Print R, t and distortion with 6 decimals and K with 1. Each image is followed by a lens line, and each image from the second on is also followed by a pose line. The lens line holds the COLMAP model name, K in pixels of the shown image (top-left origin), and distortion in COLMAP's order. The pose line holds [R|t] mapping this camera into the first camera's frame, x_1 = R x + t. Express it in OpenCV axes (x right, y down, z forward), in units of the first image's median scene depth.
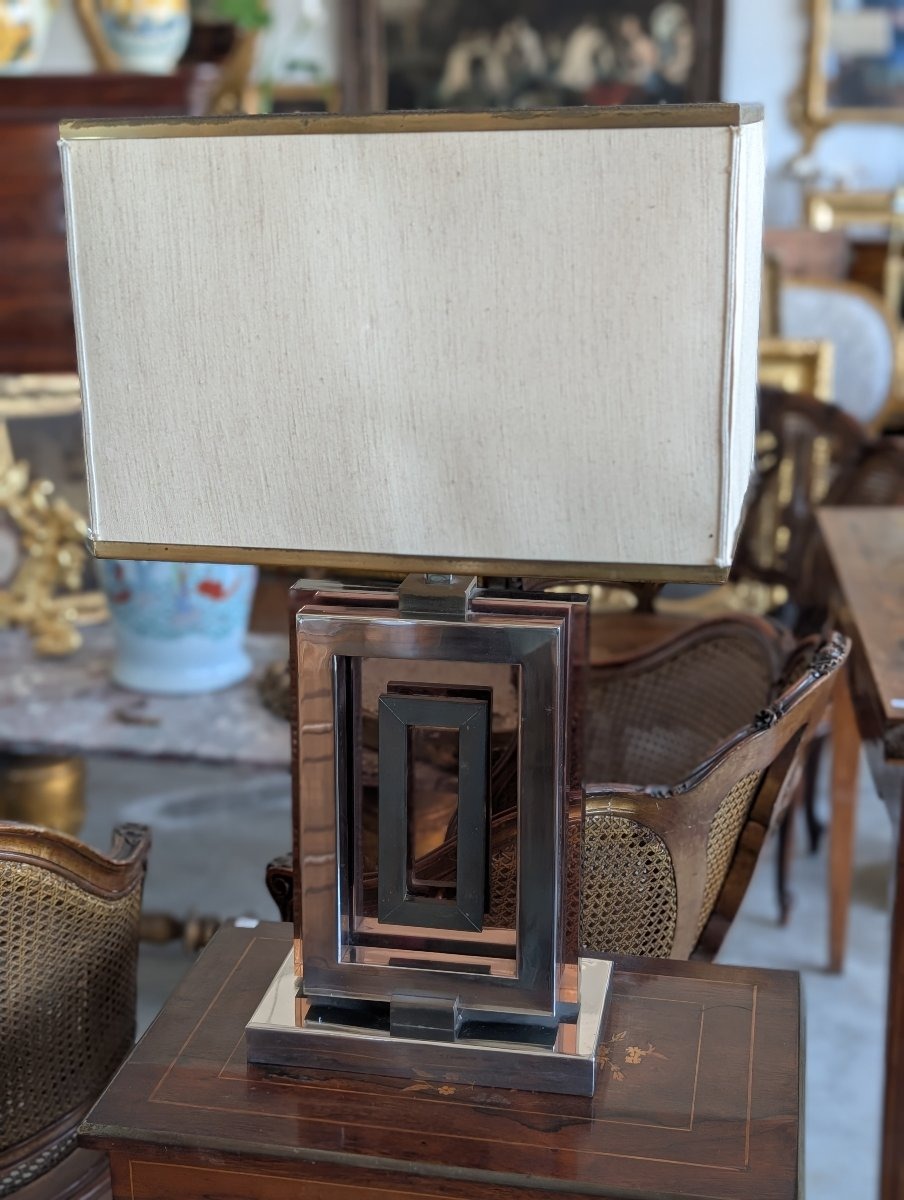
lens RADIAL K [[1953.5, 0, 452.0], [0, 1953.5, 600.0], [0, 0, 1]] dist [0.335511, -1.910264]
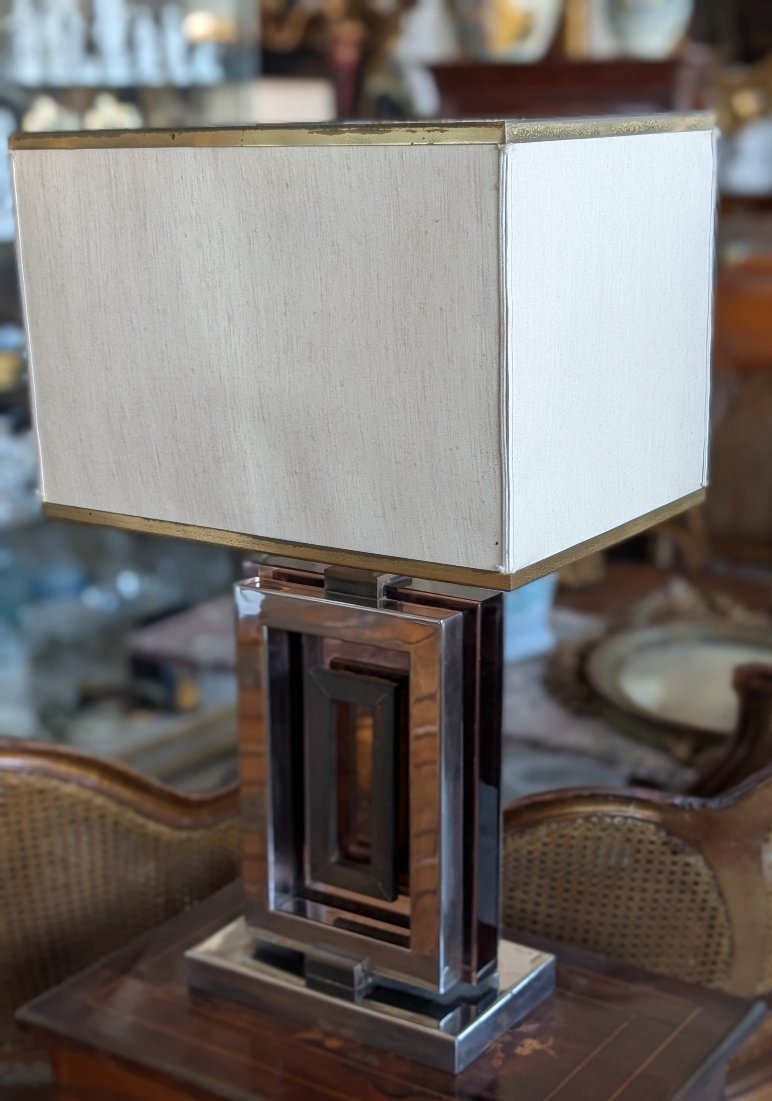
lens RADIAL K [[1925.5, 0, 385.1], [0, 1925.5, 596.3], [0, 0, 1]] dist [0.382414, -2.670290]
pose [[0.916603, 0.097265, -0.387788, 0.462514], [-0.093640, 0.995204, 0.028284, -0.027419], [0.388679, 0.010387, 0.921315, 0.047191]]
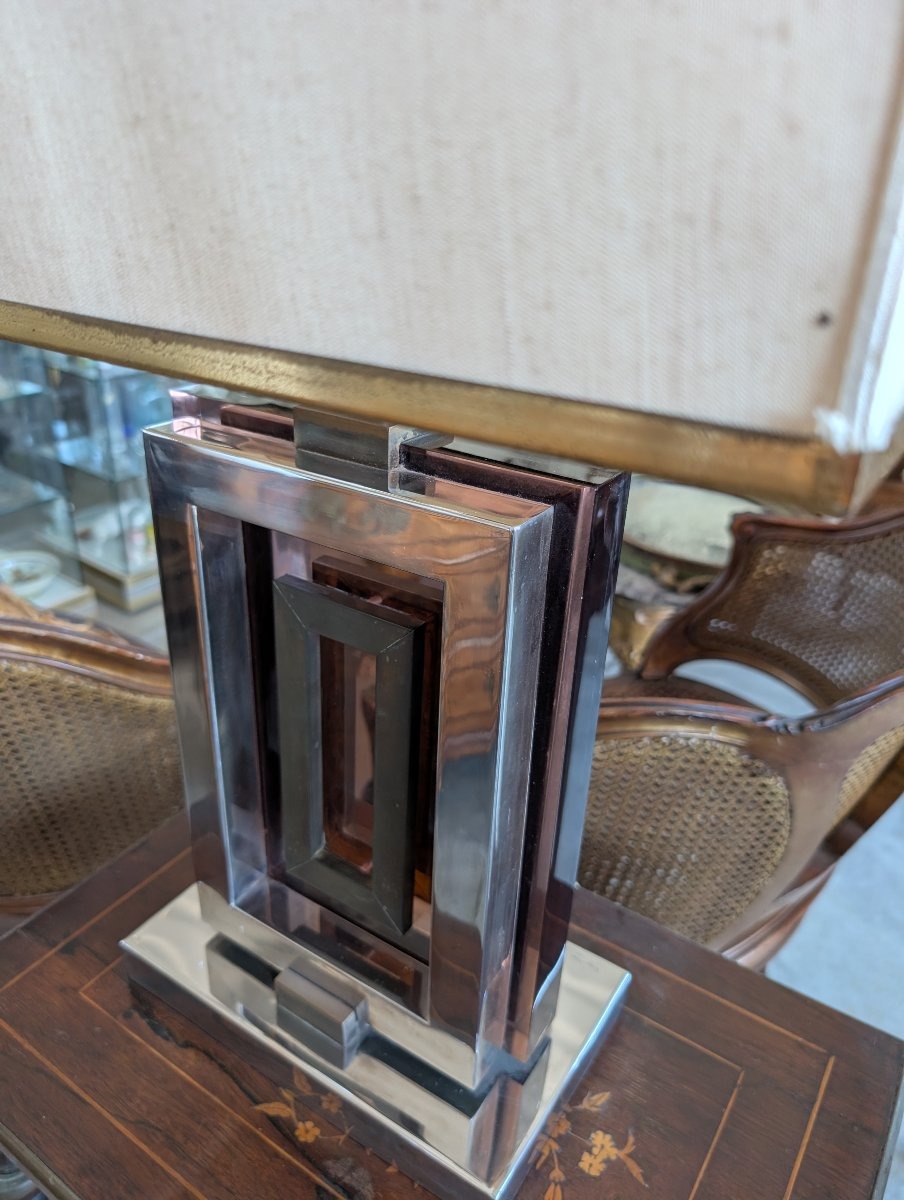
lens RADIAL K [[911.8, 0, 436.8], [0, 911.8, 606.7], [0, 0, 1]] dist [-0.013339, -0.004329]
pose [[0.914430, 0.203414, -0.349915, 0.132067], [-0.130922, 0.966712, 0.219835, -0.015863], [0.382984, -0.155212, 0.910622, 0.851913]]
